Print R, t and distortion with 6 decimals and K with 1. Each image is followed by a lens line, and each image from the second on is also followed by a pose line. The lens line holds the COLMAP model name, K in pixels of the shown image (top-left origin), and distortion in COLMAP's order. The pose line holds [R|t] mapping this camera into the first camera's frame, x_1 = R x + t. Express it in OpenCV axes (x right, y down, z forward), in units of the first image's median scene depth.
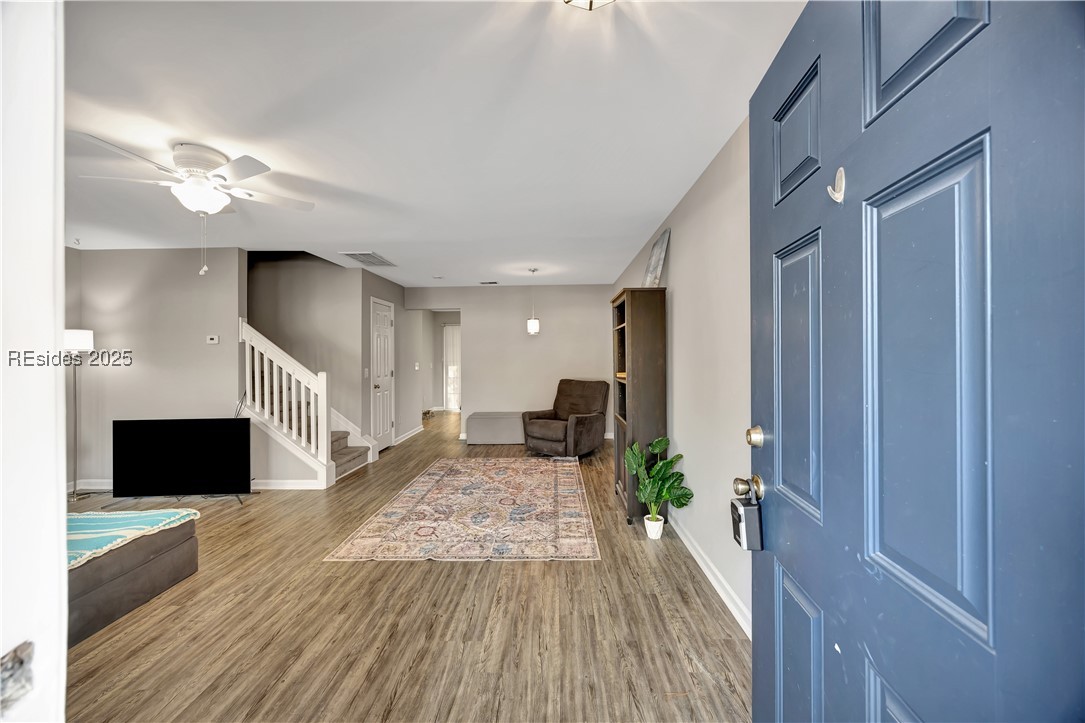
lens RADIAL K [[414.4, 0, 543.3], [0, 414.4, 358.4], [0, 0, 1]] dist [-0.002428, 0.000591]
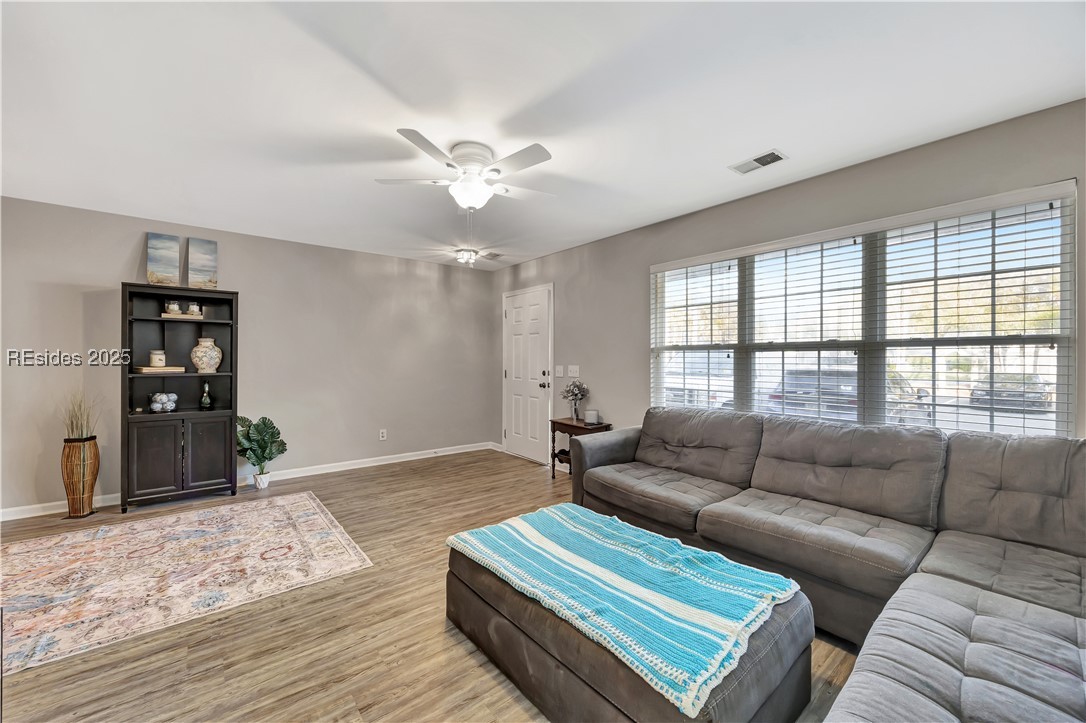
lens RADIAL K [[414.7, 0, 546.3], [0, 414.7, 360.0], [0, 0, 1]] dist [-0.002428, 0.000591]
pose [[-0.661054, 0.003215, 0.750331, -1.313272], [0.002866, 0.999994, -0.001760, 0.025267], [-0.750333, 0.000987, -0.661059, 1.166154]]
